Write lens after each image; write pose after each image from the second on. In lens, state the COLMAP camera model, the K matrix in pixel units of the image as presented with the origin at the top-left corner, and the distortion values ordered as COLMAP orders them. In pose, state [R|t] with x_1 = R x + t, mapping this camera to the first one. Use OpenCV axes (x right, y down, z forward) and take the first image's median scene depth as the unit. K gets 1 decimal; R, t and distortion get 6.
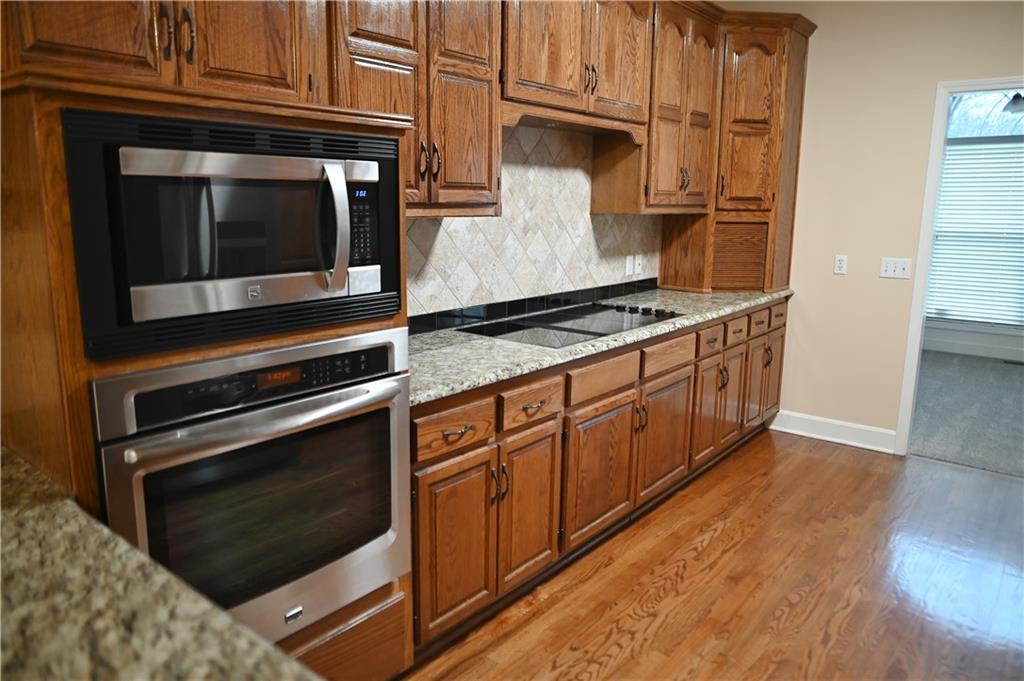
lens RADIAL K [[705.6, 0, 505.7], [0, 705.6, 336.4], [0, 0, 1]] dist [-0.068923, 0.078136]
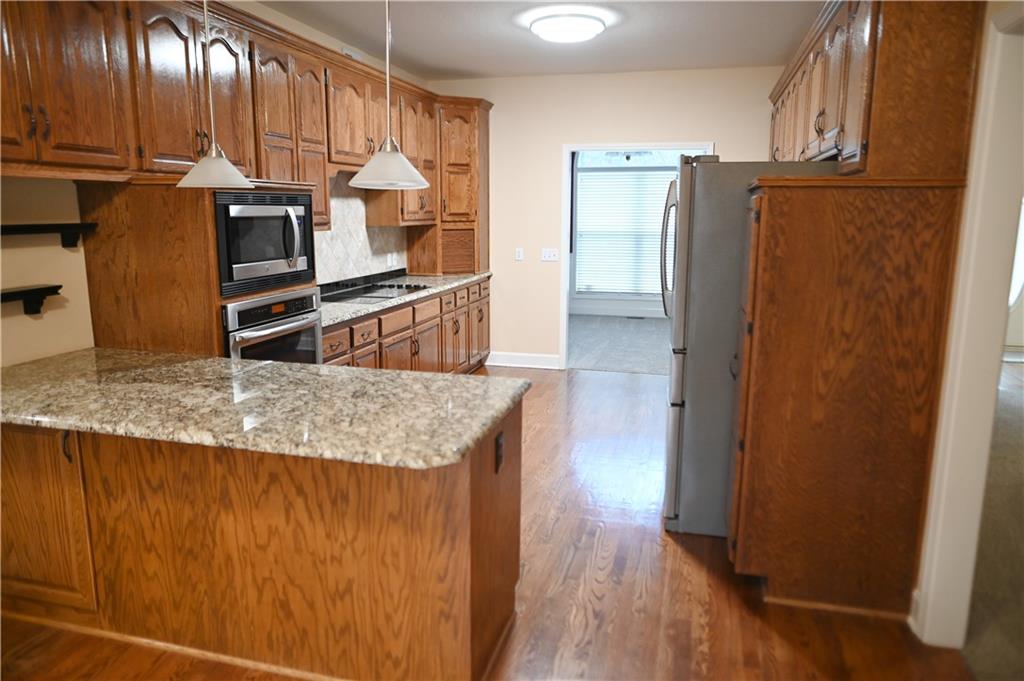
lens RADIAL K [[705.6, 0, 505.7], [0, 705.6, 336.4], [0, 0, 1]] dist [-0.068923, 0.078136]
pose [[0.914353, -0.079916, 0.396954, -0.229763], [0.083609, 0.996466, 0.008024, 0.078500], [-0.396193, 0.025852, 0.917803, -0.525866]]
